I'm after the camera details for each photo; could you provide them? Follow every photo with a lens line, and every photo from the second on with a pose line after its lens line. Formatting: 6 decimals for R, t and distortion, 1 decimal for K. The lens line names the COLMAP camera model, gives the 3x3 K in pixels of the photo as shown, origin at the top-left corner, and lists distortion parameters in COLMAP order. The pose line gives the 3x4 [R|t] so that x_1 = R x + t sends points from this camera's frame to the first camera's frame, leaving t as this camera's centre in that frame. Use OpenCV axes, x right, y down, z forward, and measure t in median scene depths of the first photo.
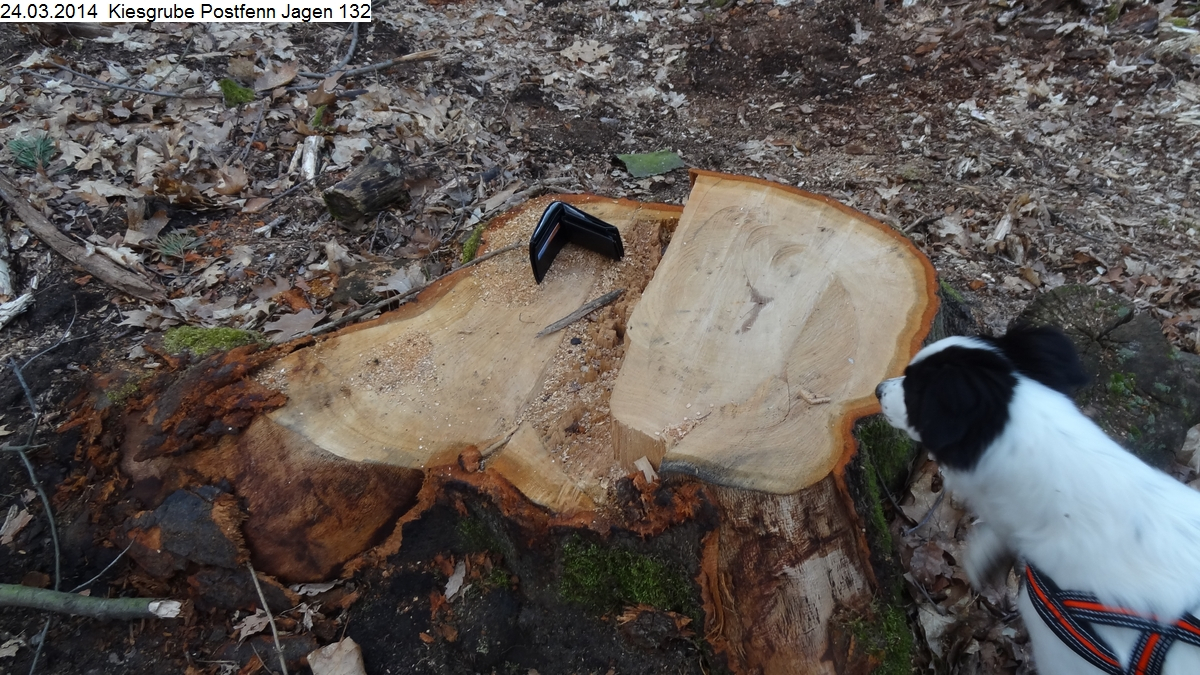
lens RADIAL K [[817.8, 0, 600.0], [0, 817.8, 337.5], [0, 0, 1]] dist [0.000586, 0.002849]
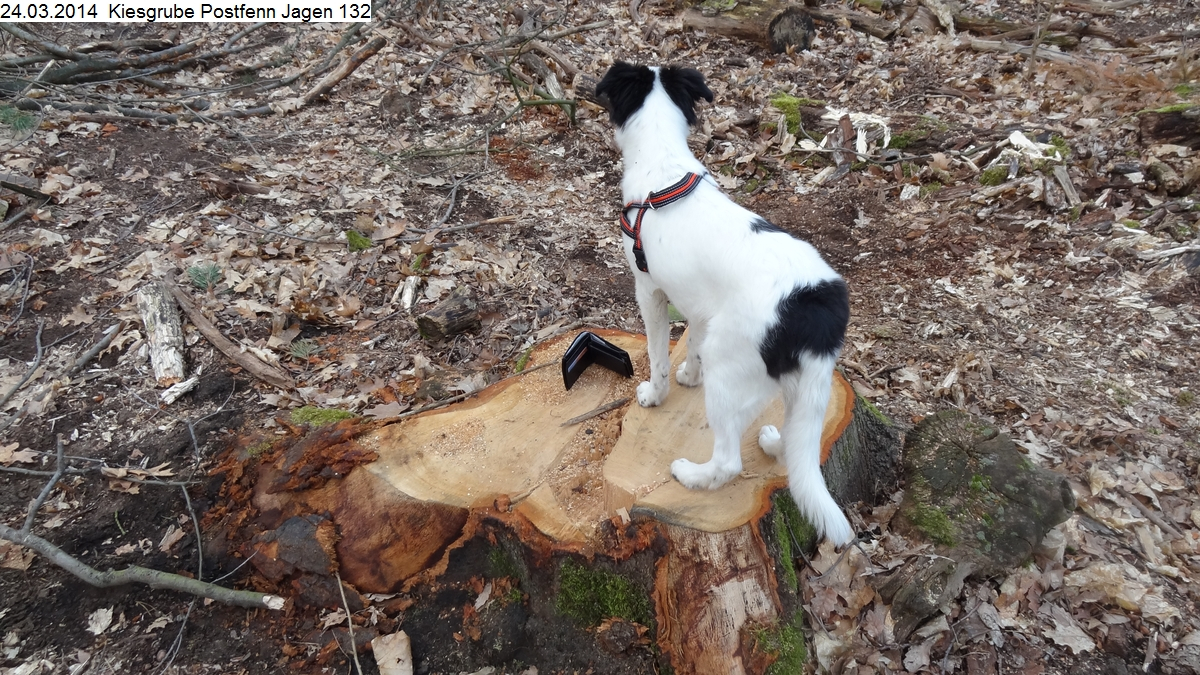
lens RADIAL K [[817.8, 0, 600.0], [0, 817.8, 337.5], [0, 0, 1]] dist [0.000586, 0.002849]
pose [[0.994431, 0.060644, -0.086192, 0.071638], [-0.075576, 0.980355, -0.182186, 0.072650], [0.073450, 0.187685, 0.979479, -0.266382]]
